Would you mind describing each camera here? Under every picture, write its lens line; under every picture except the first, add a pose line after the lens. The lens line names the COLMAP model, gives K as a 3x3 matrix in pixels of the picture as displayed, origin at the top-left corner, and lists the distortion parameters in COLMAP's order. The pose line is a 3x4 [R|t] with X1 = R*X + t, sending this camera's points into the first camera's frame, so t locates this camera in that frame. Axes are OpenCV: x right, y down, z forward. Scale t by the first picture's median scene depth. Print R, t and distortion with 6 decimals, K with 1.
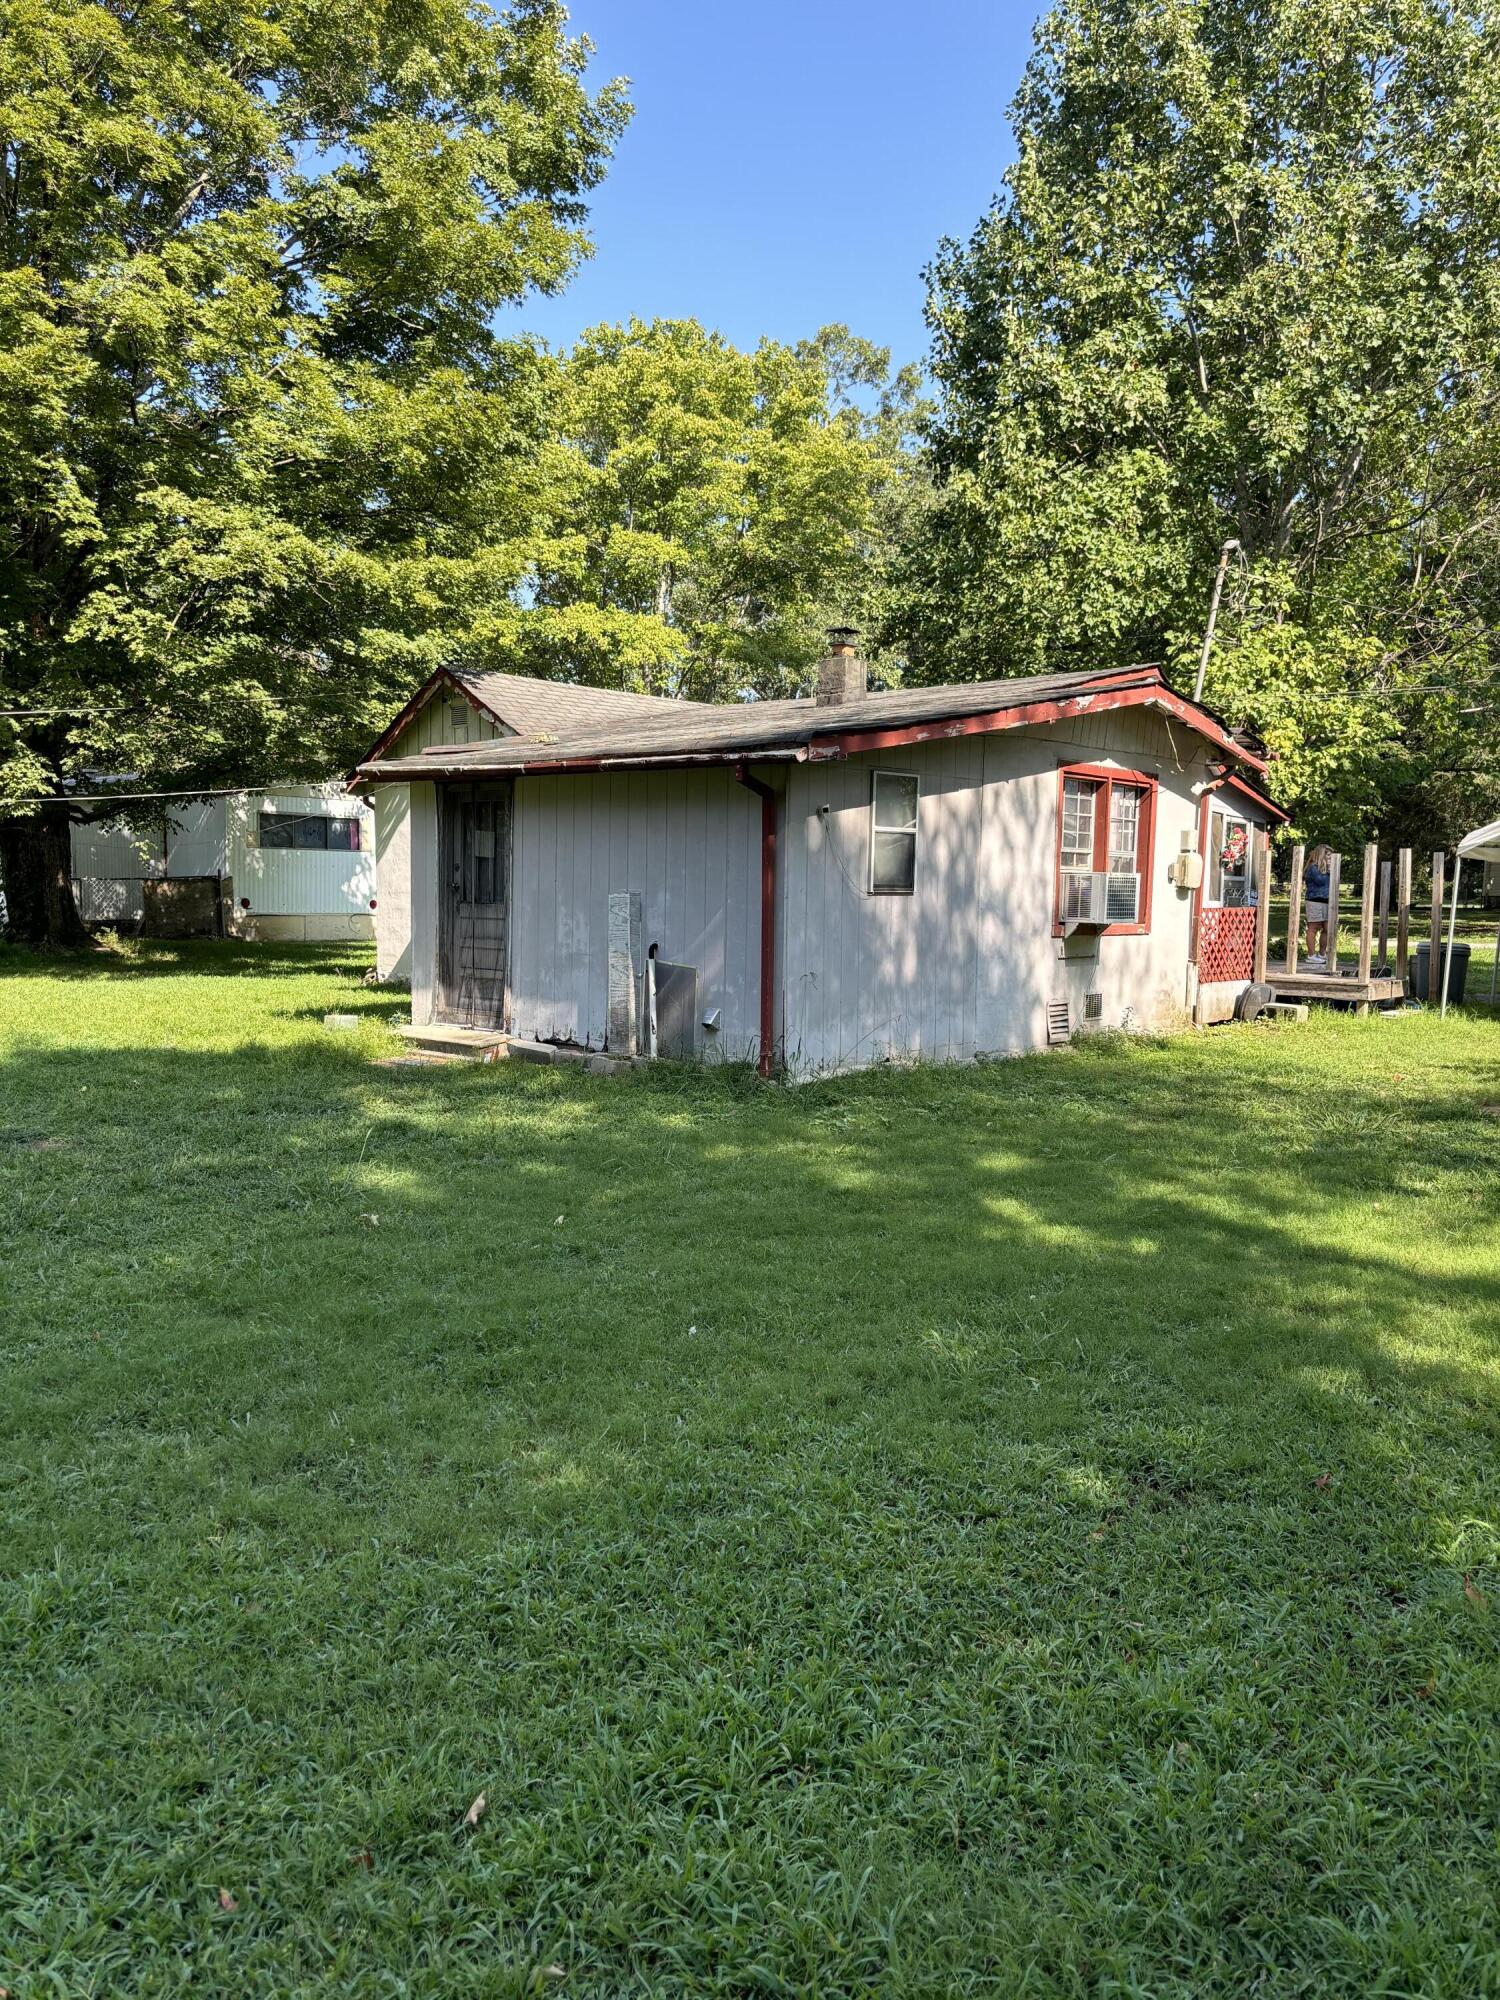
lens RADIAL K [[1530.1, 0, 716.8], [0, 1530.1, 995.1], [0, 0, 1]] dist [0.057809, -0.065333]
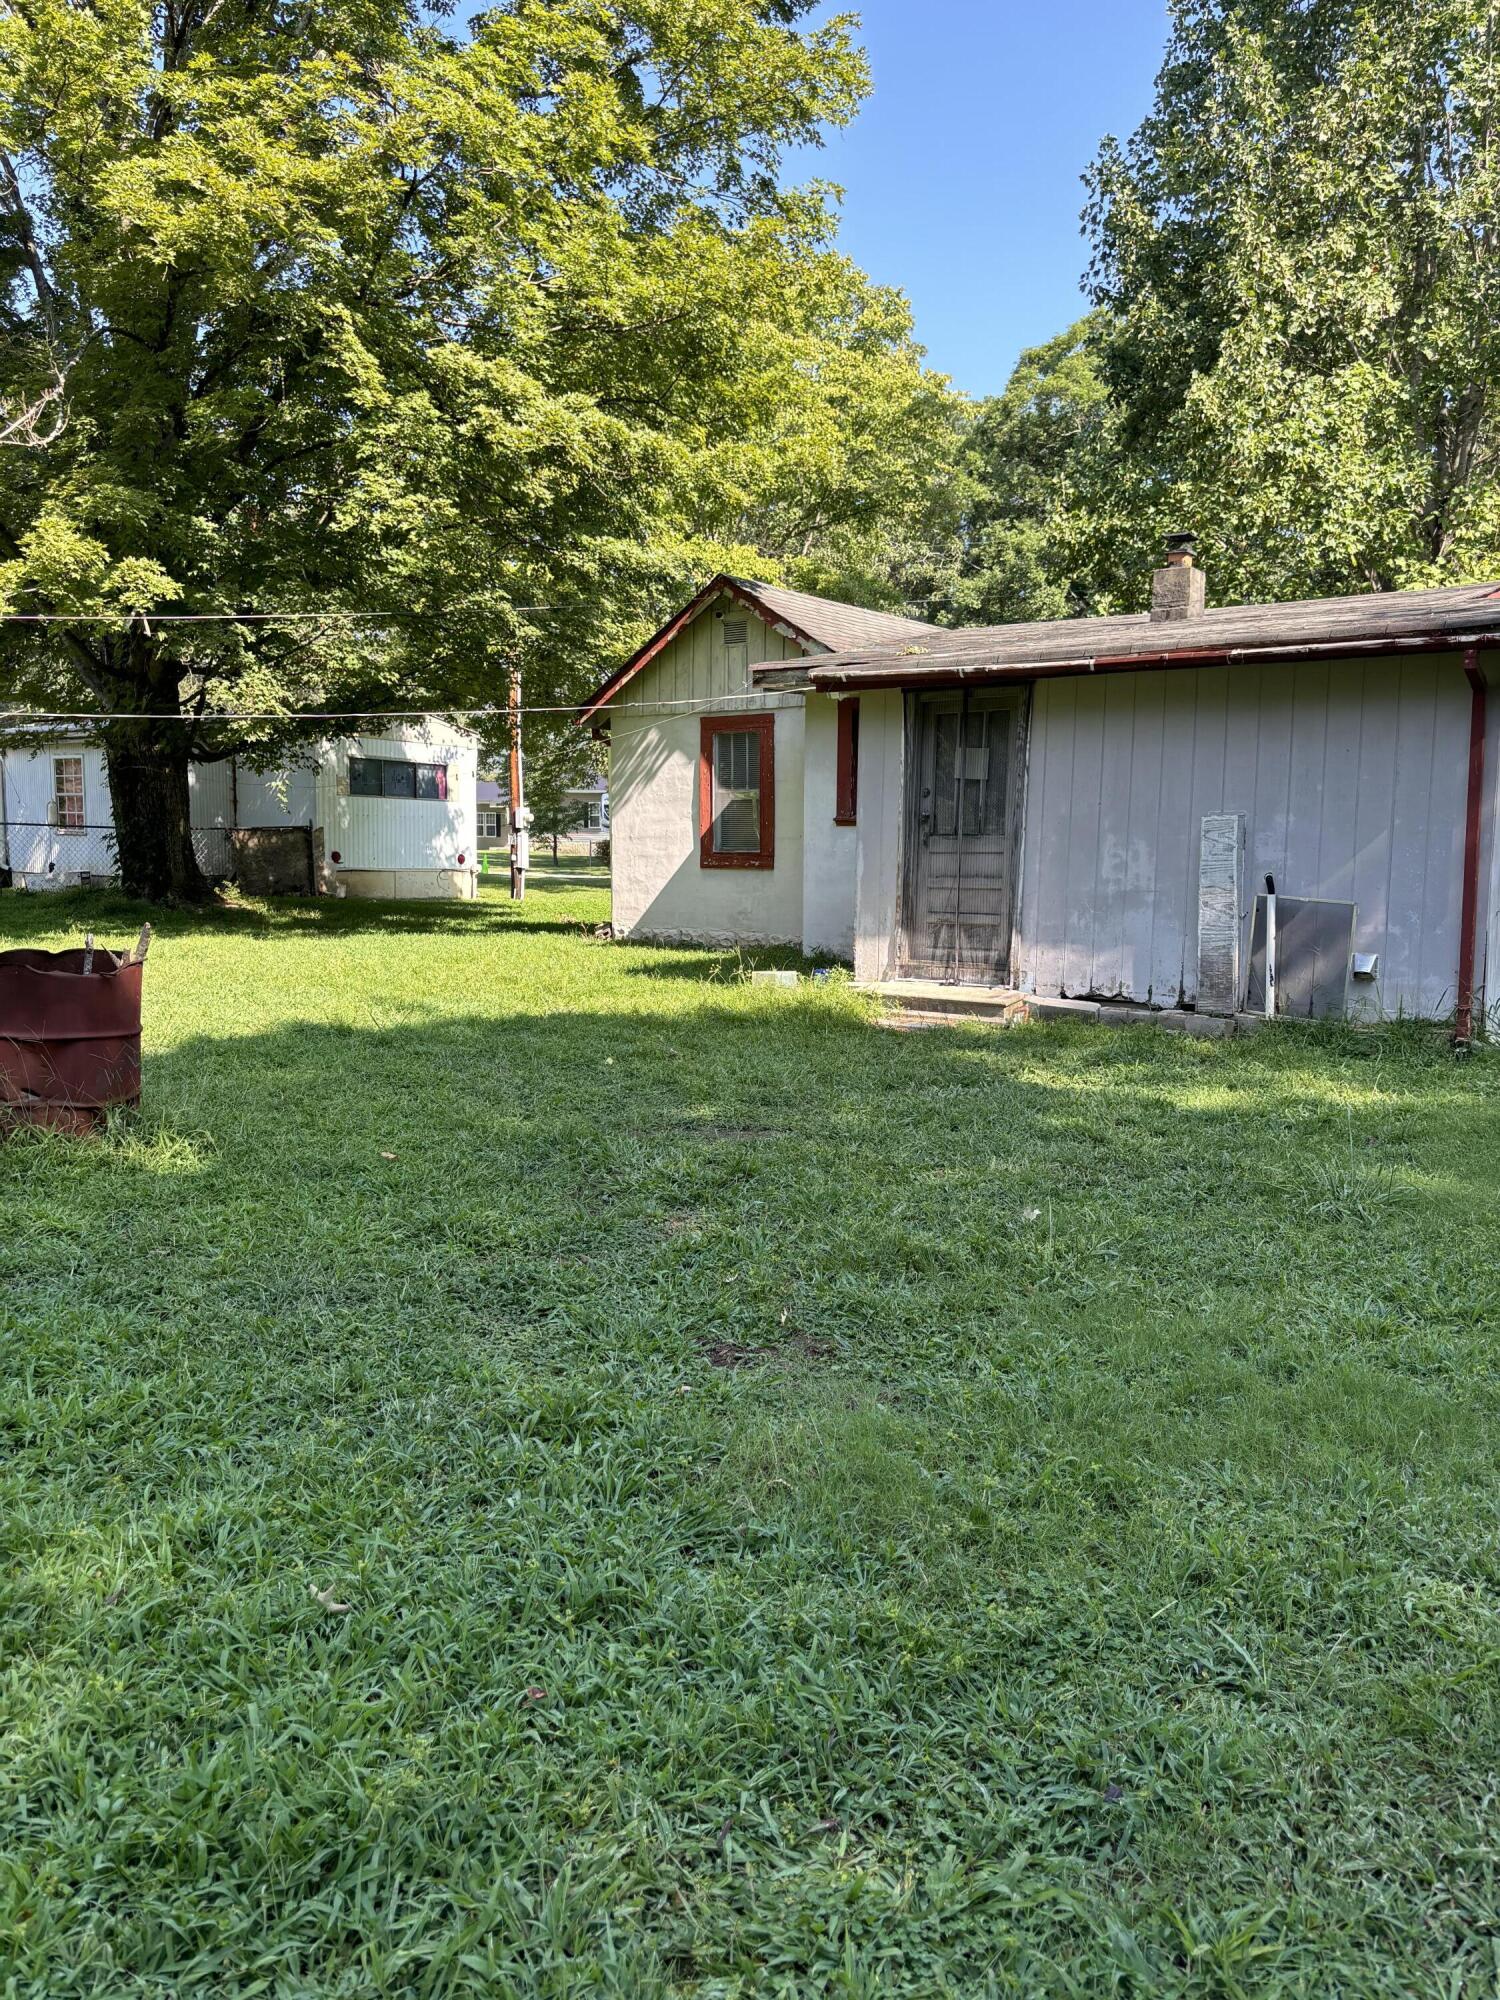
lens RADIAL K [[1482.9, 0, 635.4], [0, 1482.9, 994.0], [0, 0, 1]] dist [0.096946, -0.111405]
pose [[0.994084, -0.011778, 0.107974, -0.348126], [0.009721, 0.999761, 0.019558, 0.007821], [-0.108179, -0.018393, 0.993961, 0.170930]]
